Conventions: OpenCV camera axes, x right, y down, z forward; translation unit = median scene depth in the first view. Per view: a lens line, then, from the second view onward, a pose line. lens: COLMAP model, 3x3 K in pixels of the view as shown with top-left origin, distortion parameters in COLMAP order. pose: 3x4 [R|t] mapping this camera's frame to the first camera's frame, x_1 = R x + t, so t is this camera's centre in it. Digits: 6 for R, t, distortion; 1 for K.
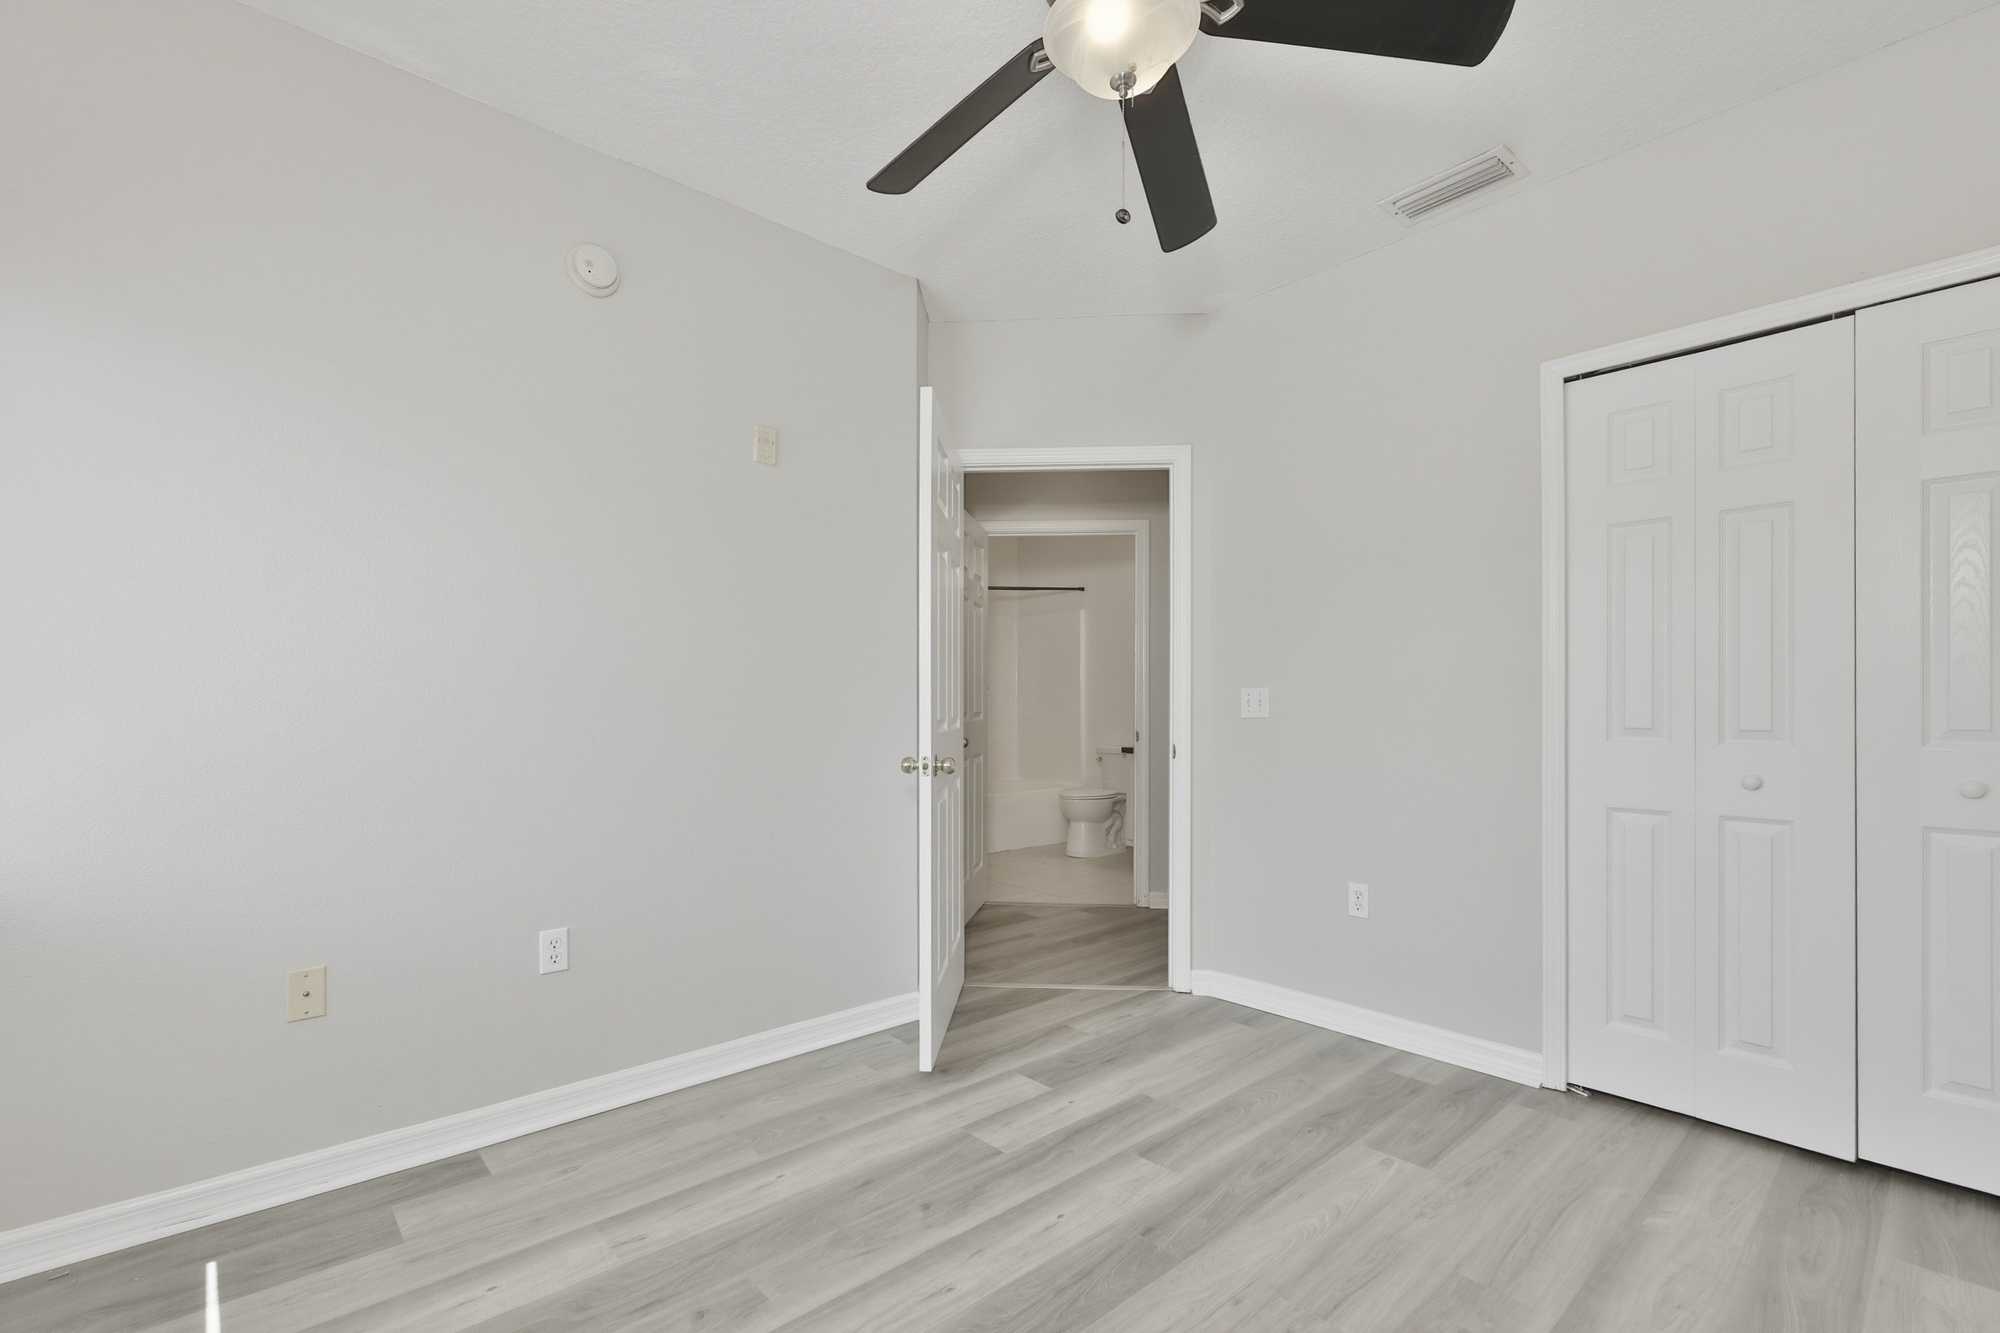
lens RADIAL K [[879.1, 0, 999.7], [0, 879.1, 691.3], [0, 0, 1]] dist [-0.003383, 0.000074]
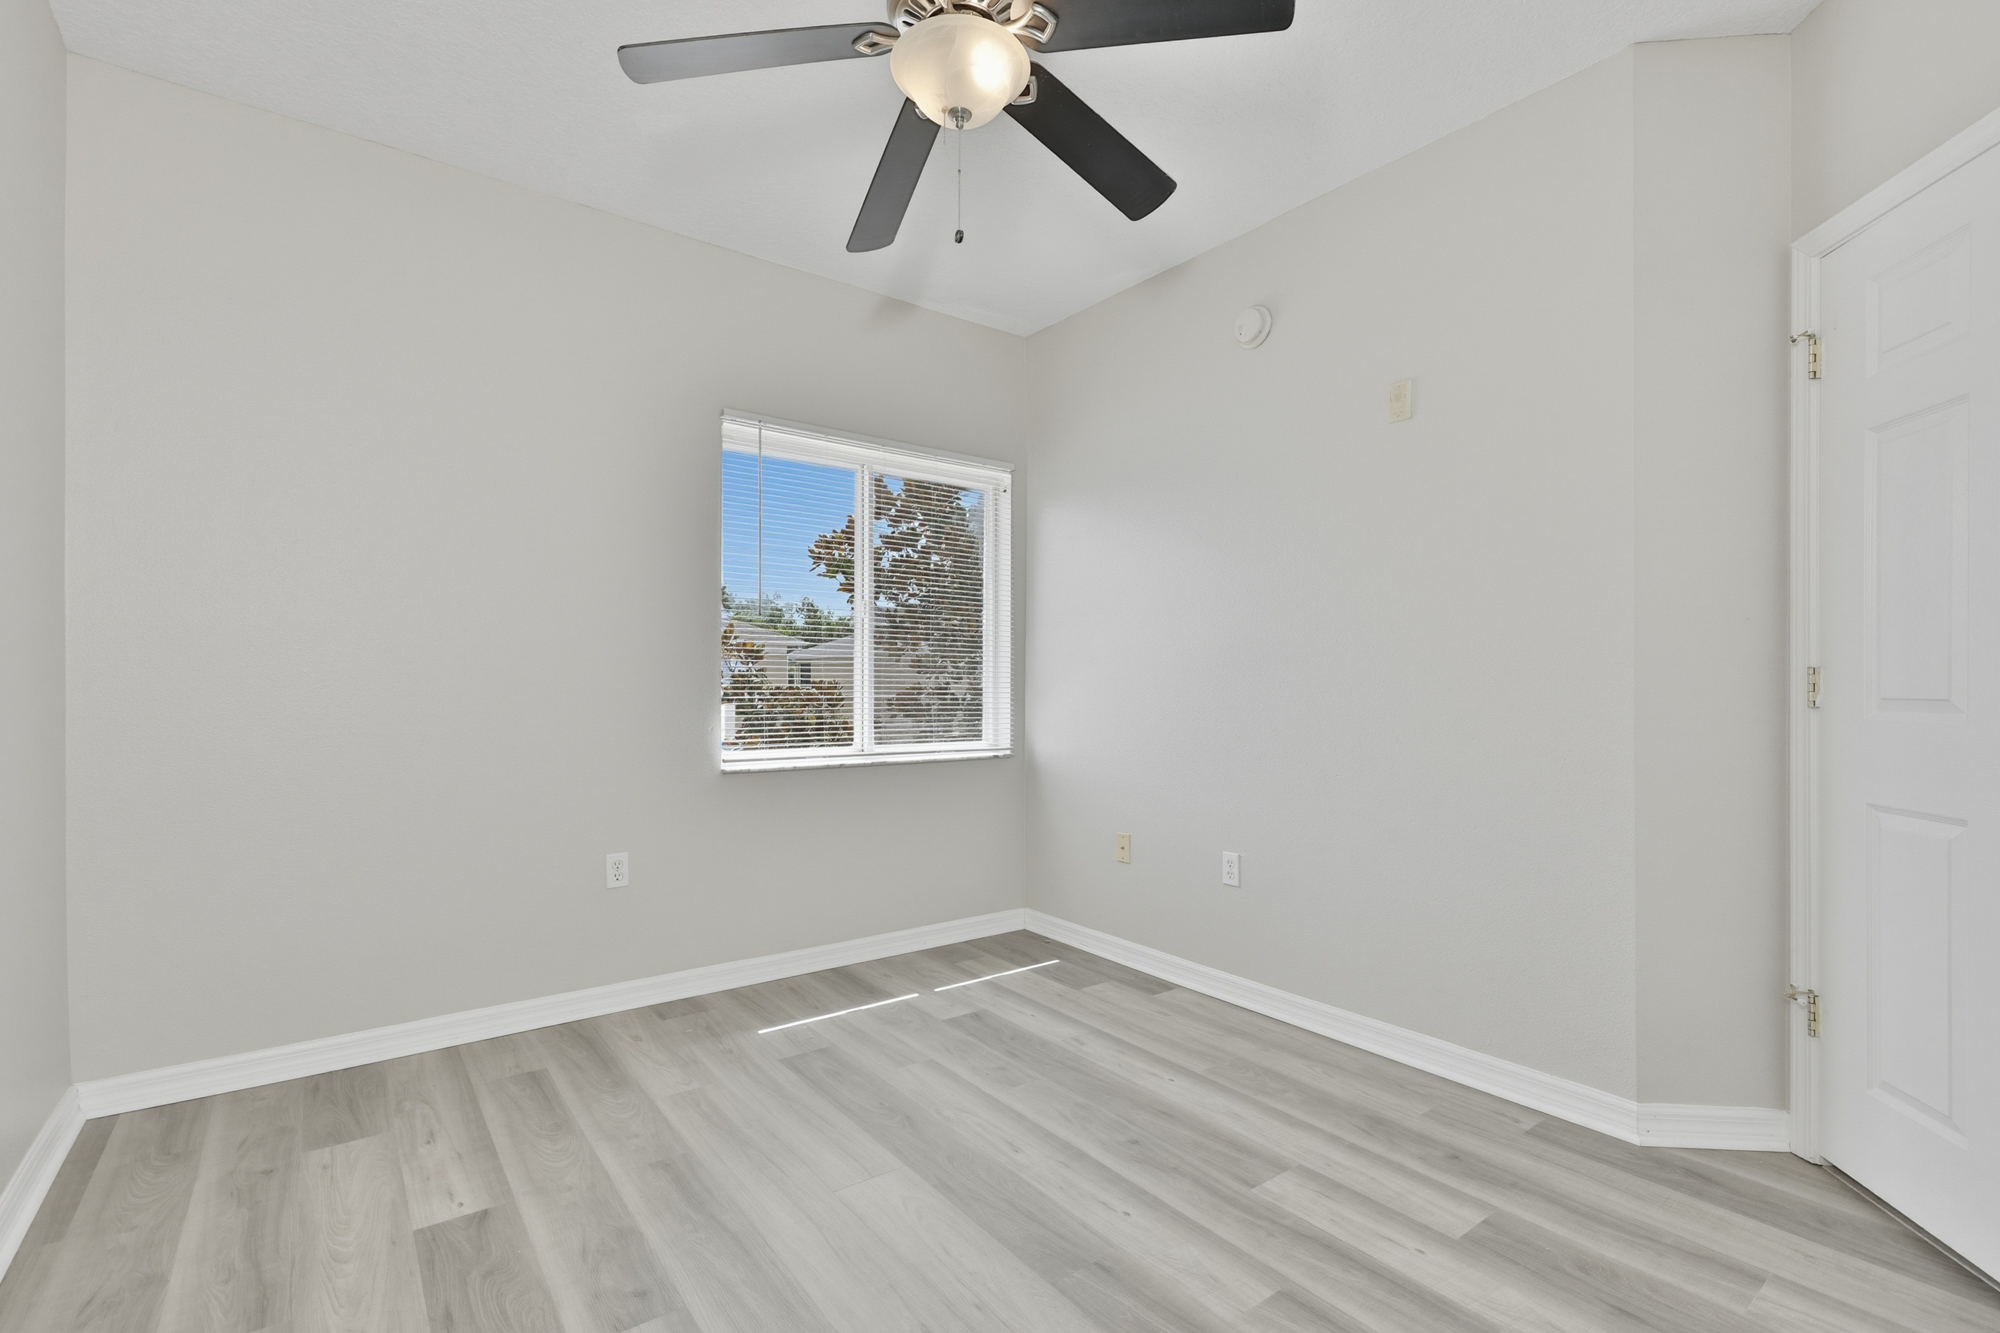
lens RADIAL K [[879.1, 0, 999.7], [0, 879.1, 691.3], [0, 0, 1]] dist [-0.003383, 0.000074]
pose [[-0.065267, 0.002704, -0.997864, 0.921503], [0.004499, 0.999987, 0.002415, 0.029183], [0.997858, -0.004332, -0.065278, 0.837400]]
